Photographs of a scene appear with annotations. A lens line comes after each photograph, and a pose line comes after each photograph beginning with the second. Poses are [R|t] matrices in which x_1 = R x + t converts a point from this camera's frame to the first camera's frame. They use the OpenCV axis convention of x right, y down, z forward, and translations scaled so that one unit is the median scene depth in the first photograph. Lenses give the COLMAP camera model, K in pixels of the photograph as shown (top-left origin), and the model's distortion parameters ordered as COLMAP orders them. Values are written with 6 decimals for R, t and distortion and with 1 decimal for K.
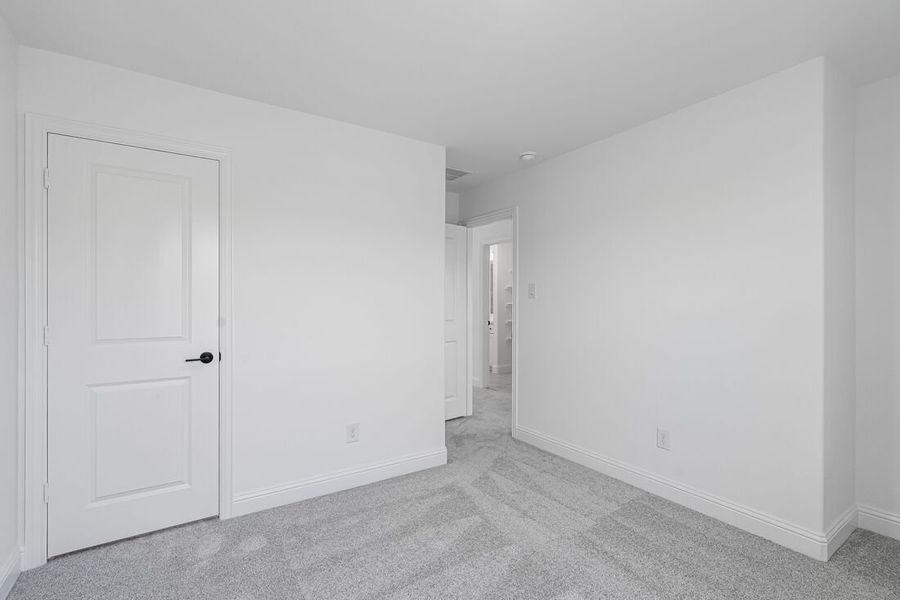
lens RADIAL K [[381.4, 0, 450.0], [0, 381.4, 300.0], [0, 0, 1]] dist [0.000230, 0.000011]
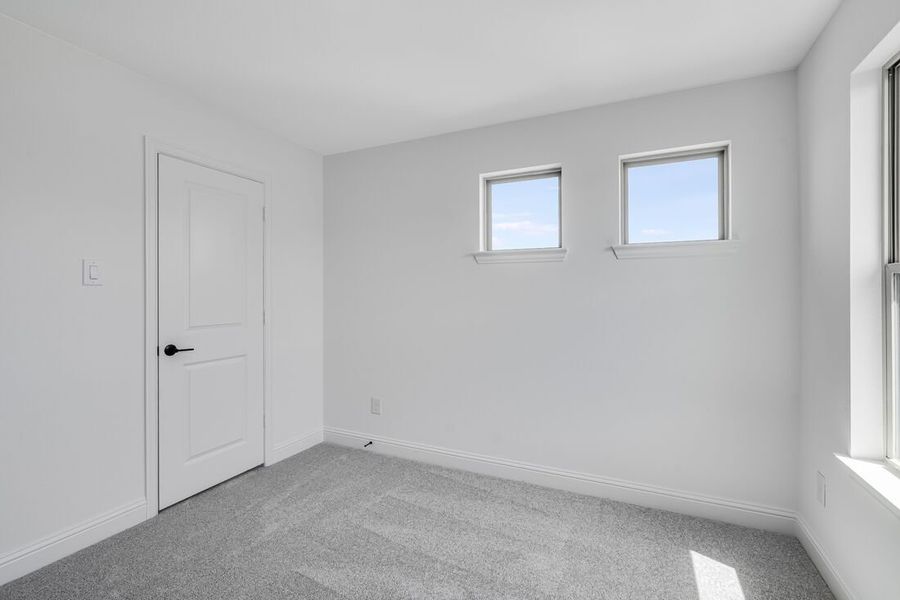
lens RADIAL K [[459.0, 0, 450.0], [0, 459.0, 300.0], [0, 0, 1]] dist [0.000110, -0.000167]
pose [[0.808144, -0.004846, 0.588965, -1.026212], [-0.003853, 0.999901, 0.013513, -0.003250], [-0.588972, -0.013190, 0.808046, -0.608332]]
